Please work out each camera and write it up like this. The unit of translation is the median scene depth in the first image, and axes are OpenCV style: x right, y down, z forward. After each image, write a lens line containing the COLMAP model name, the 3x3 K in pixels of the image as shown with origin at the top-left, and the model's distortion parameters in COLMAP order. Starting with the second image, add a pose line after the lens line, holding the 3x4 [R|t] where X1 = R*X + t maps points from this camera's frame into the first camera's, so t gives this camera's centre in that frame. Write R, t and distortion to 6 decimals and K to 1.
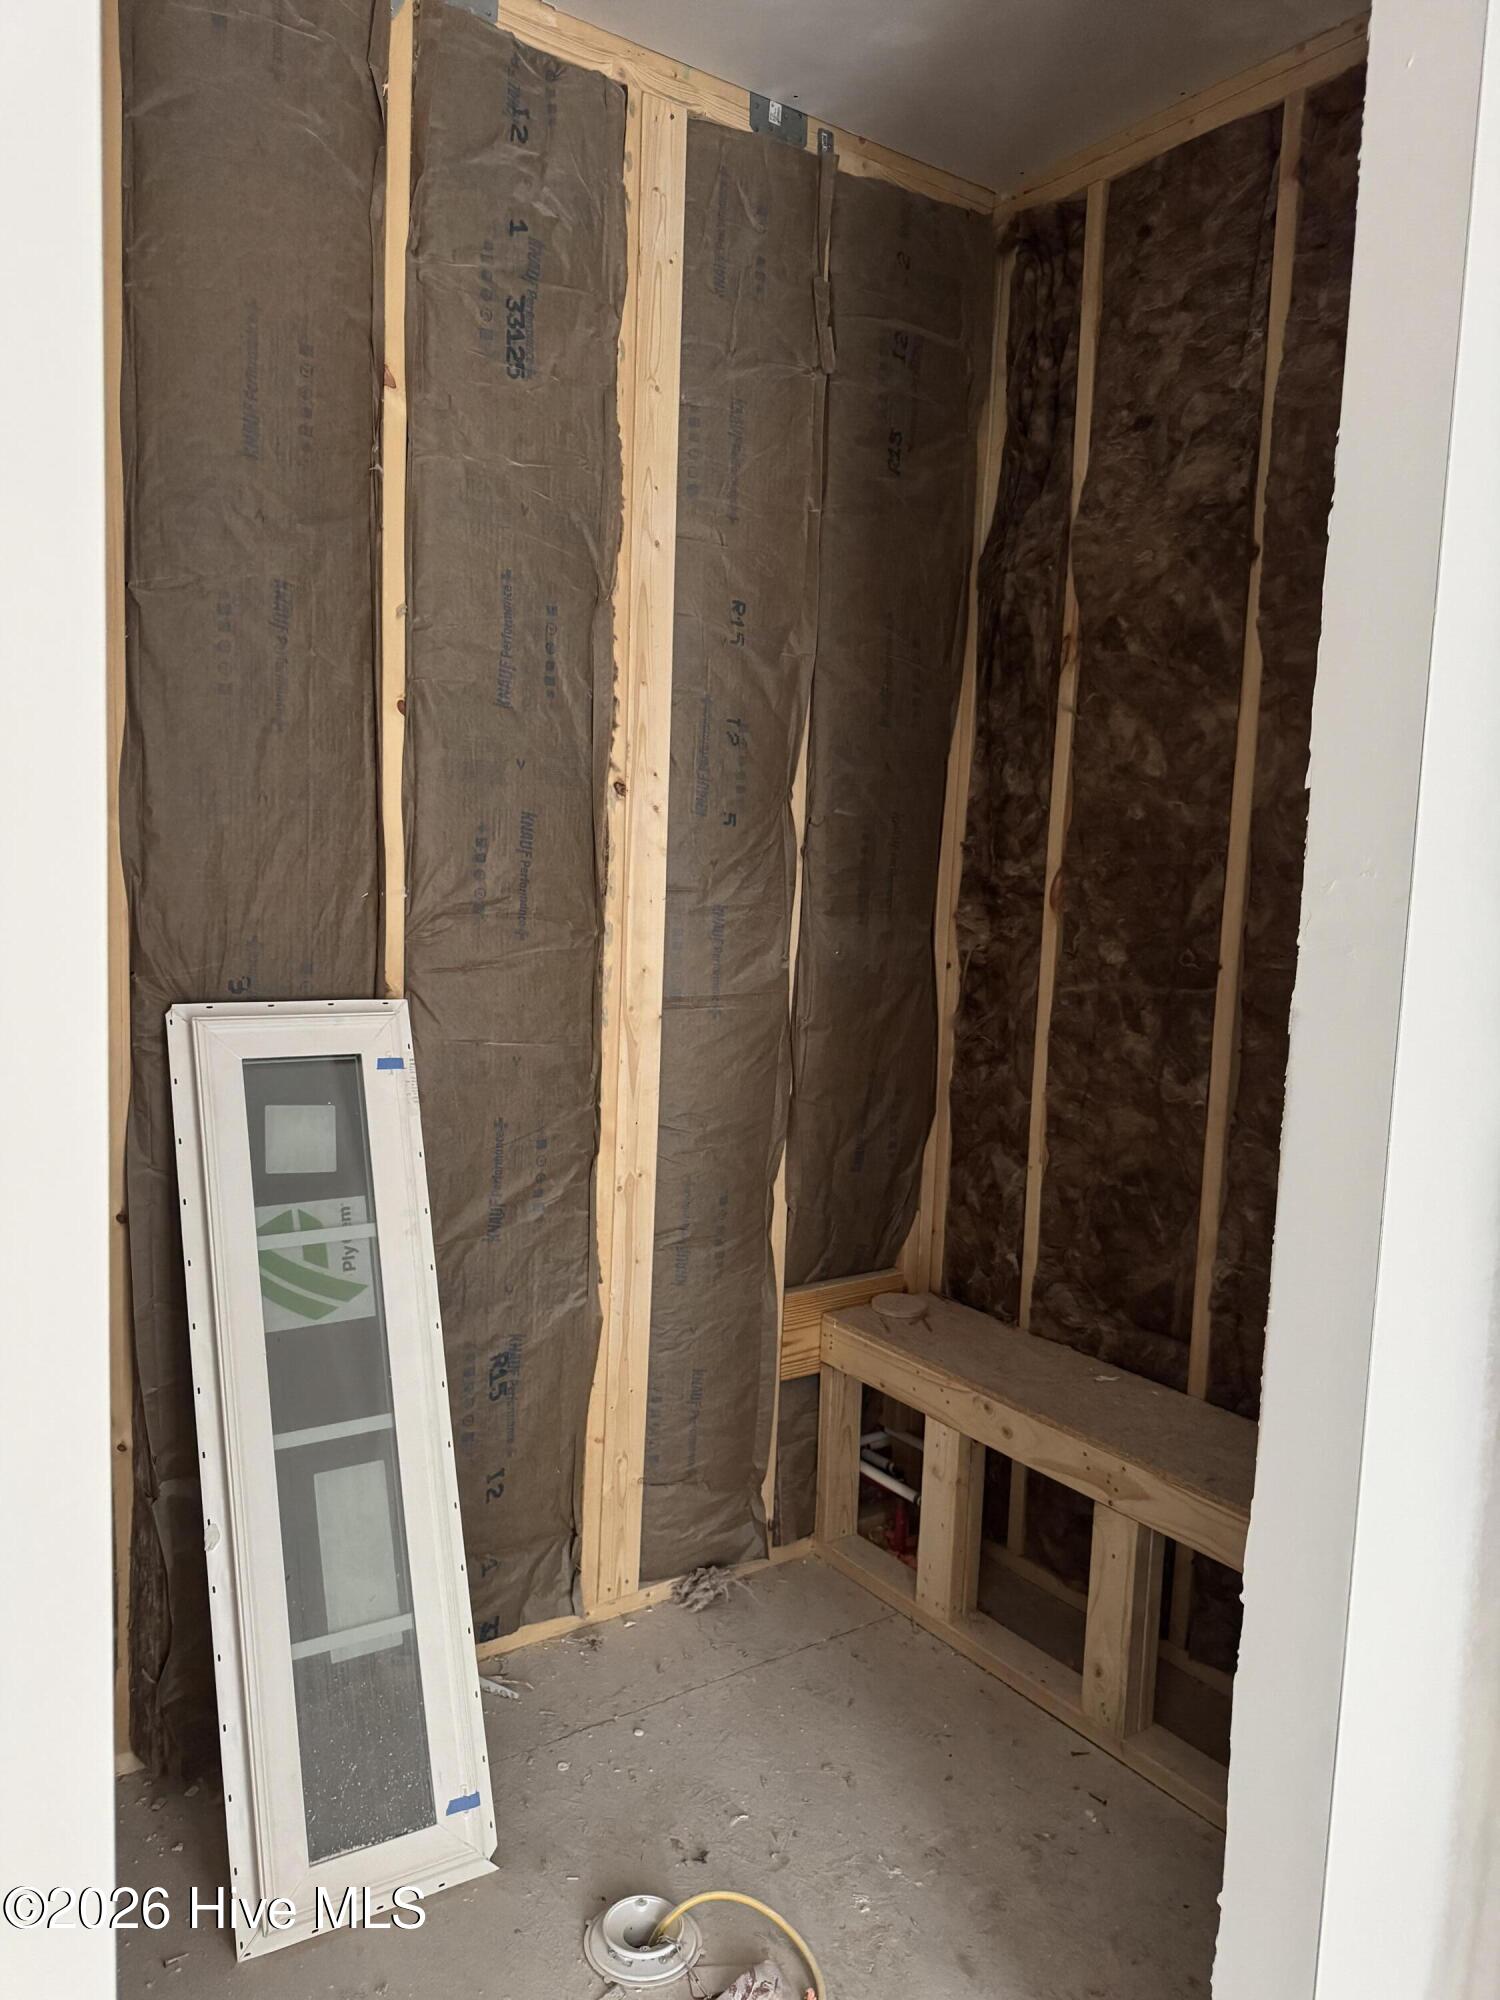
lens RADIAL K [[1400.3, 0, 753.7], [0, 1400.3, 1008.8], [0, 0, 1]] dist [0.072672, -0.000966]
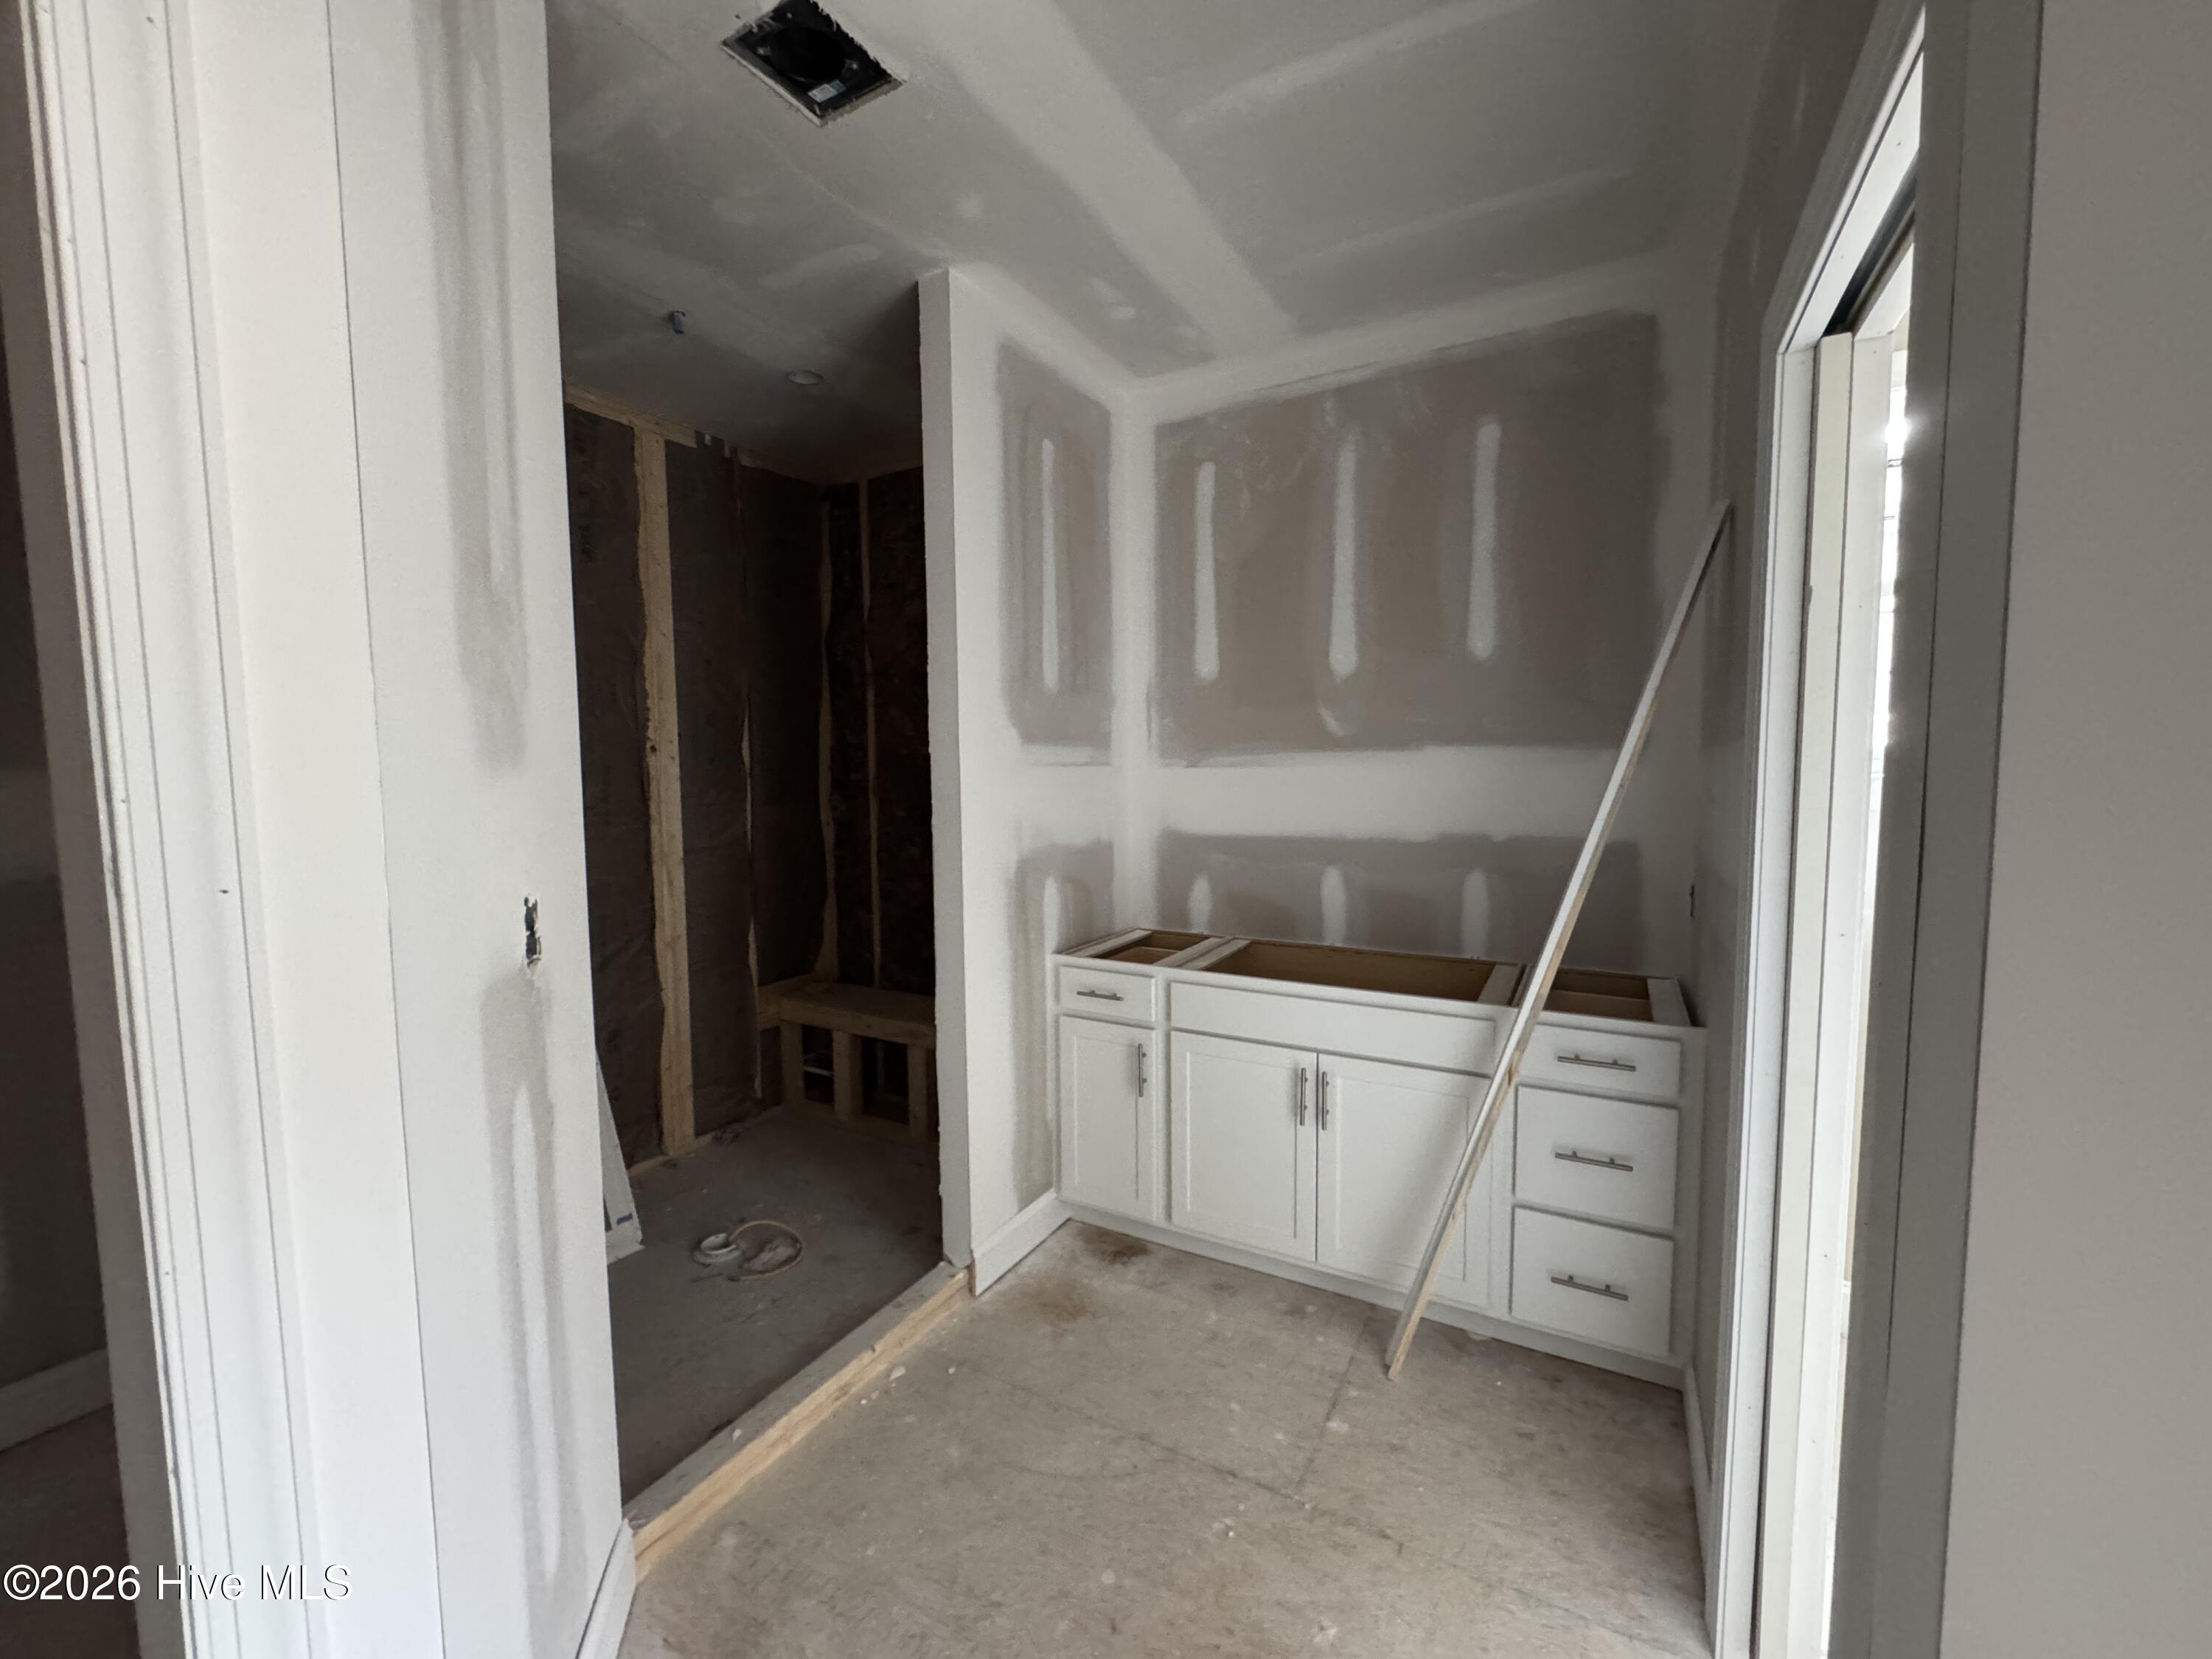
lens RADIAL K [[886.7, 0, 1107.5], [0, 886.7, 829.4], [0, 0, 1]] dist [-0.009245, -0.000048]
pose [[0.907075, -0.077159, 0.413837, -0.034089], [0.088937, 0.995994, -0.009237, 0.029521], [-0.411467, 0.045184, 0.910304, -0.423921]]
